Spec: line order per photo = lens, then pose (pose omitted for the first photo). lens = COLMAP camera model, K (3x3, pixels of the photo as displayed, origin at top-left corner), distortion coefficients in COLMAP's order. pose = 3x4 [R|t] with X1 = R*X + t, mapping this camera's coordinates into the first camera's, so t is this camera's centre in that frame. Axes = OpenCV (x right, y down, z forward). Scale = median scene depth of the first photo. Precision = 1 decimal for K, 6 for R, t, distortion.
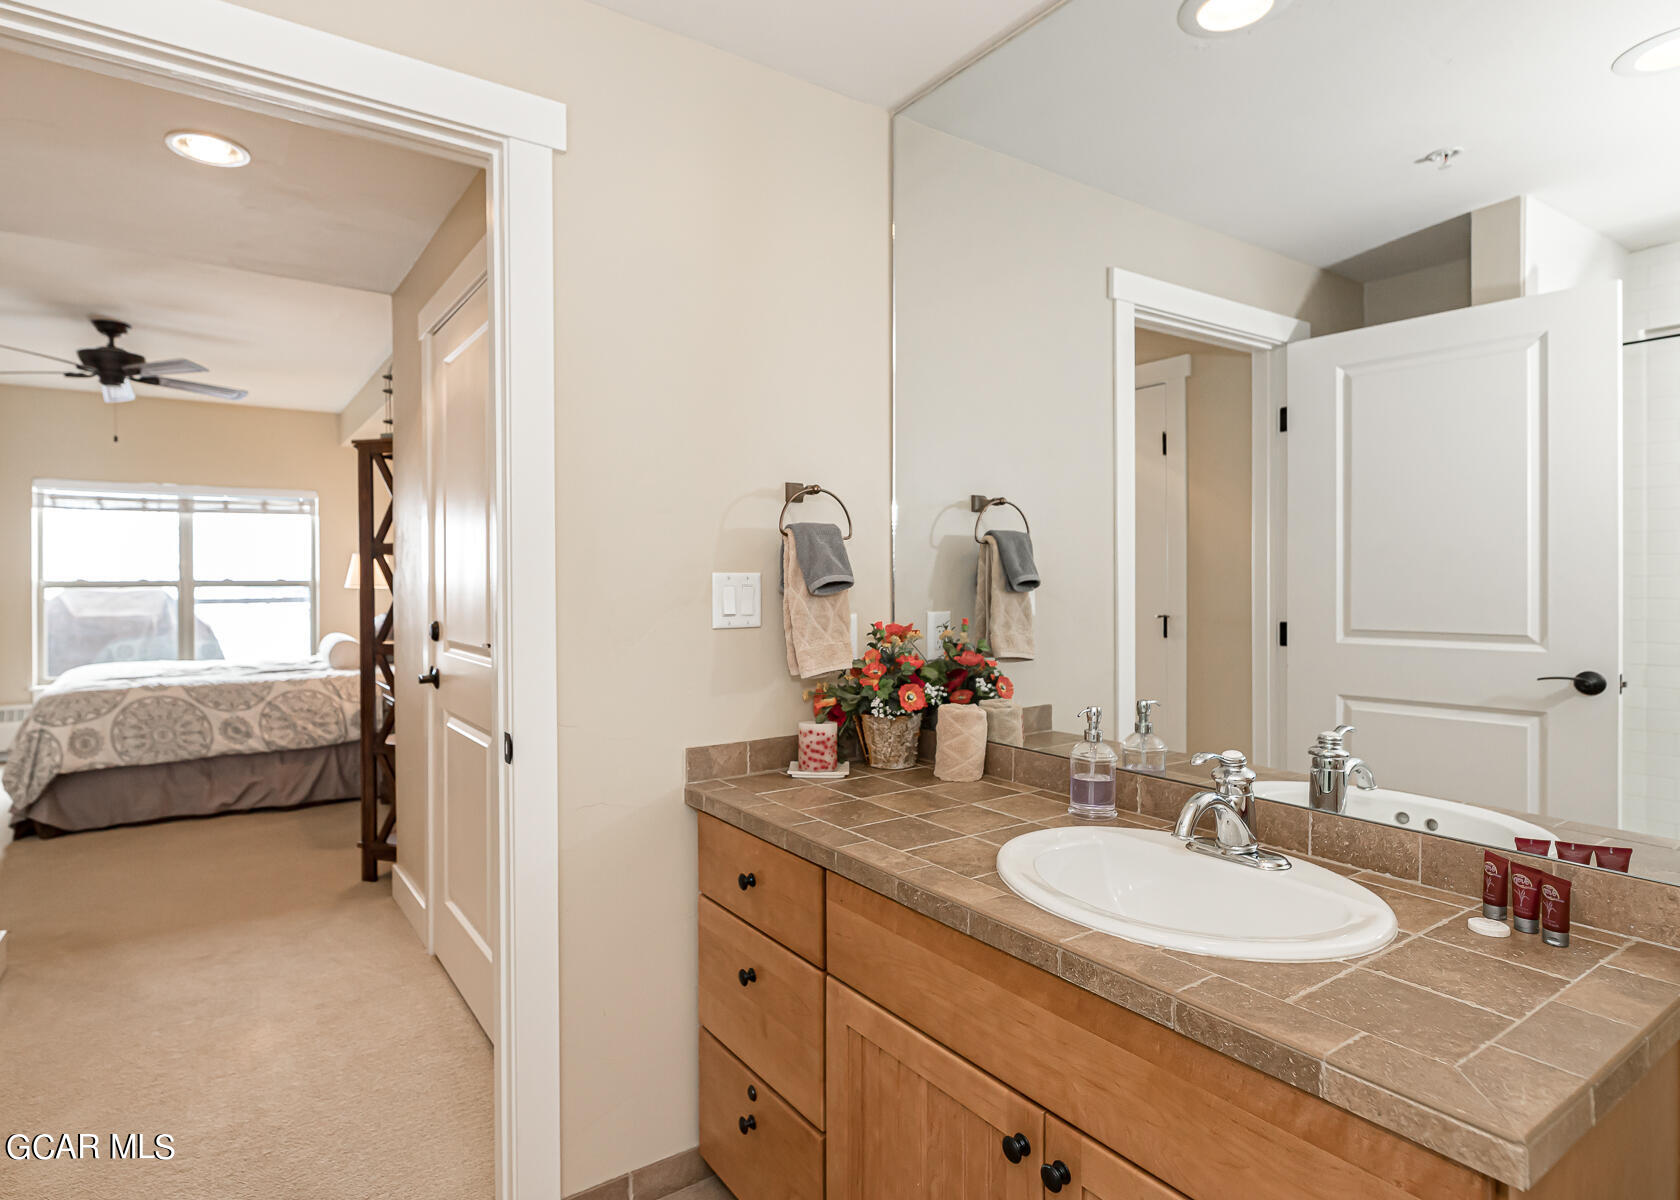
lens RADIAL K [[917.9, 0, 836.6], [0, 917.9, 587.5], [0, 0, 1]] dist [-0.002936, -0.001075]
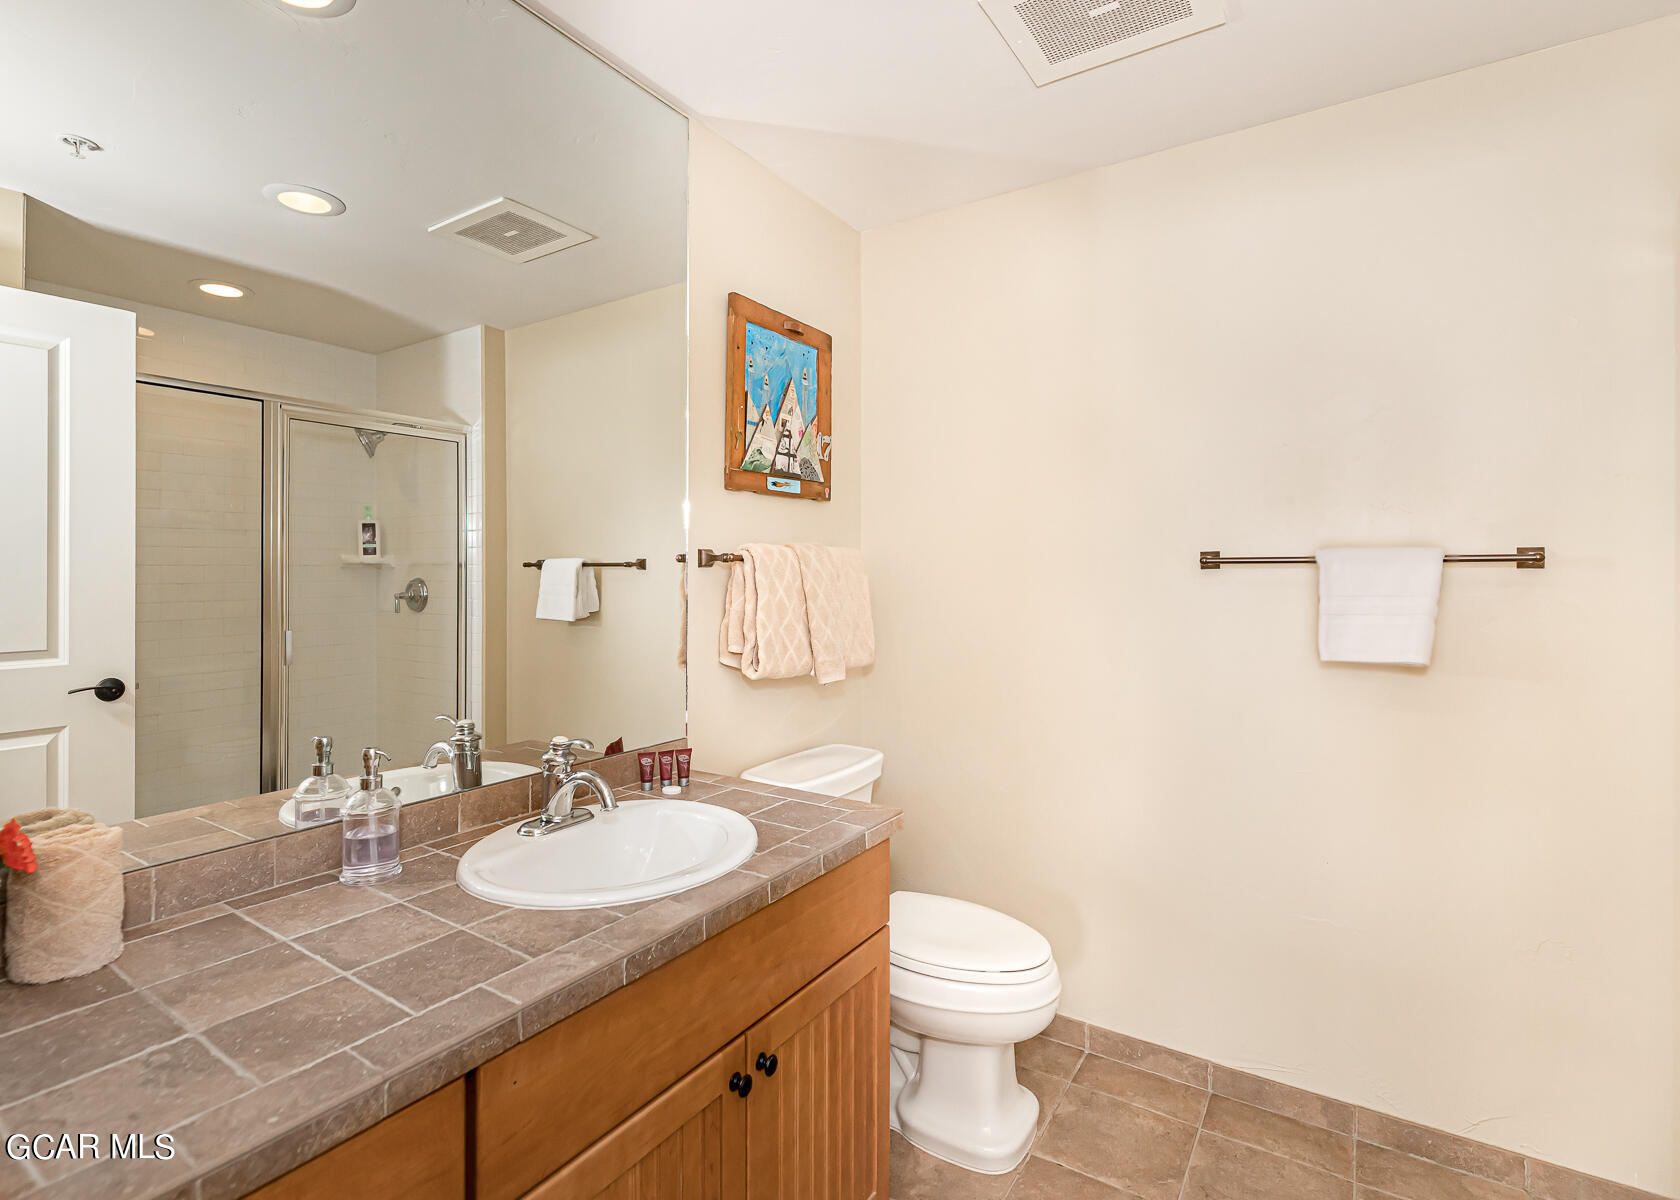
lens RADIAL K [[794.1, 0, 840.0], [0, 794.1, 600.0], [0, 0, 1]] dist [0.001985, 0.000377]
pose [[-0.367074, -0.035483, 0.929515, -0.680450], [0.005203, 0.999178, 0.040197, -0.034288], [-0.930177, 0.019592, -0.366587, 1.109400]]
